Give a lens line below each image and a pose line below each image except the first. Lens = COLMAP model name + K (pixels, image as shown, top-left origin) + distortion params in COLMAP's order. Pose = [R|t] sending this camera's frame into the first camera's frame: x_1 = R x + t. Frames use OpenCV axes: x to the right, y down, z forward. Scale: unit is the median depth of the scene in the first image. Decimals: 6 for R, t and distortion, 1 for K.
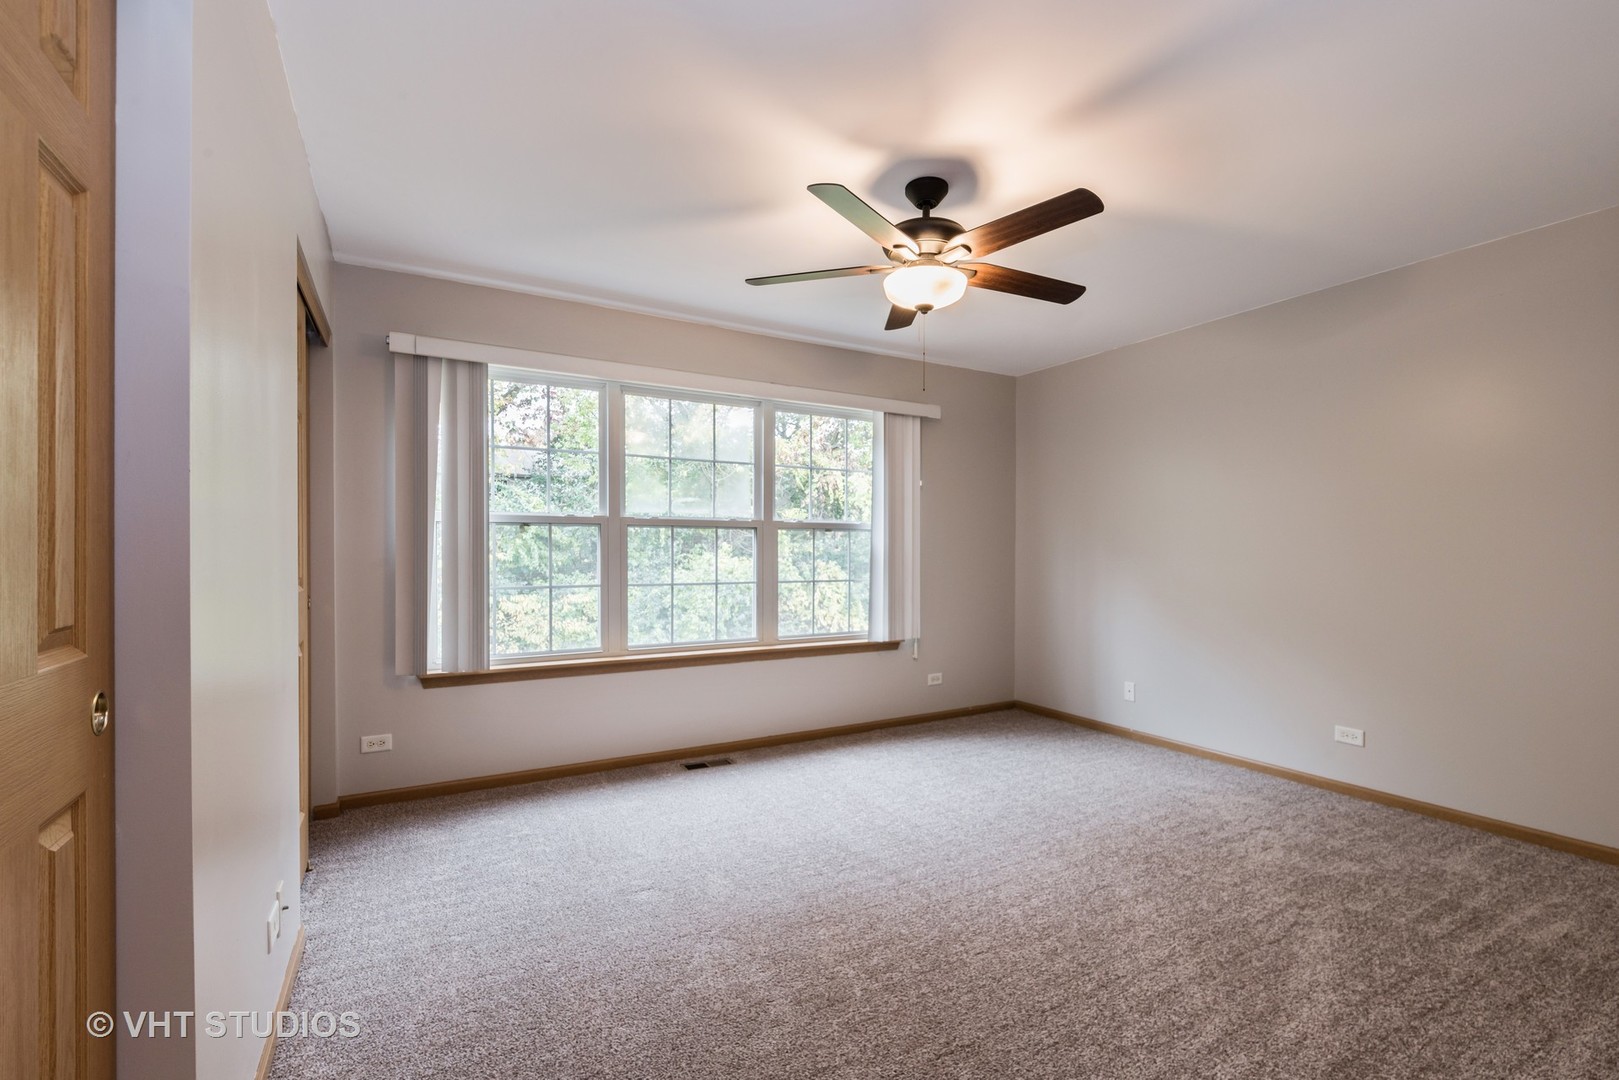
lens RADIAL K [[706.8, 0, 810.1], [0, 706.8, 547.8], [0, 0, 1]] dist [-0.003088, -0.000074]
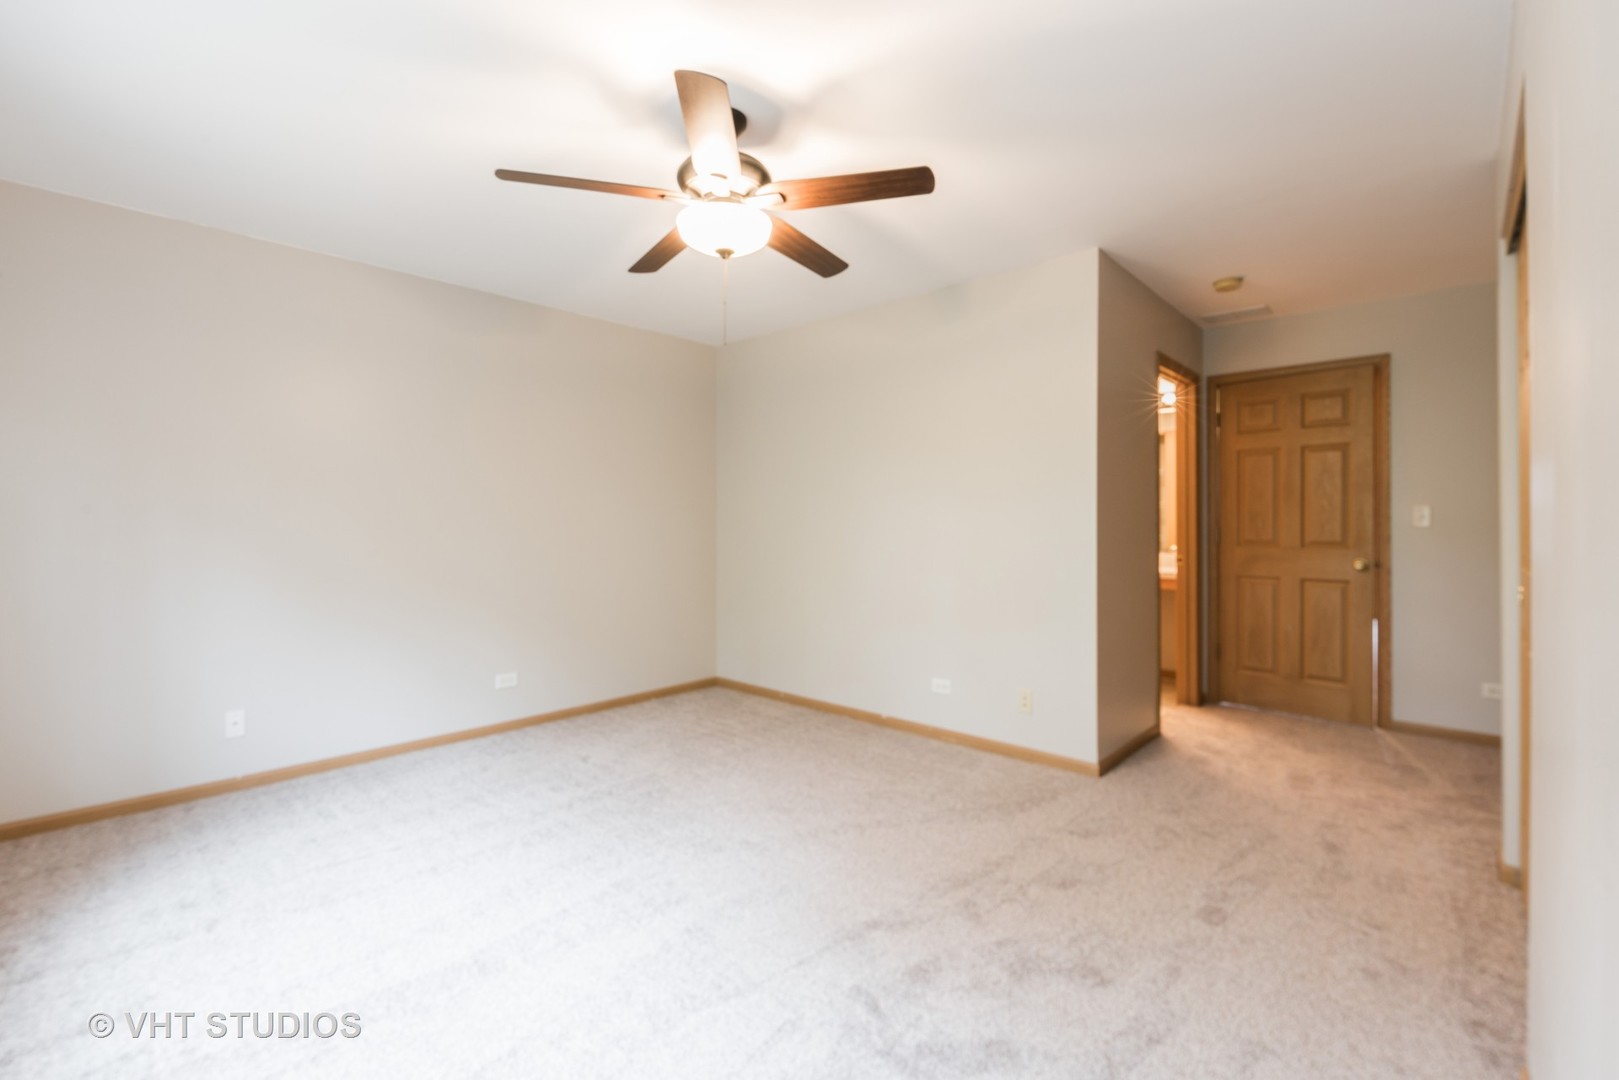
lens RADIAL K [[706.8, 0, 810.7], [0, 706.8, 529.1], [0, 0, 1]] dist [-0.003088, -0.000074]
pose [[-0.303911, -0.006236, 0.952680, -0.421673], [-0.001331, 0.999980, 0.006121, -0.000971], [-0.952700, 0.000592, -0.303913, 0.680640]]
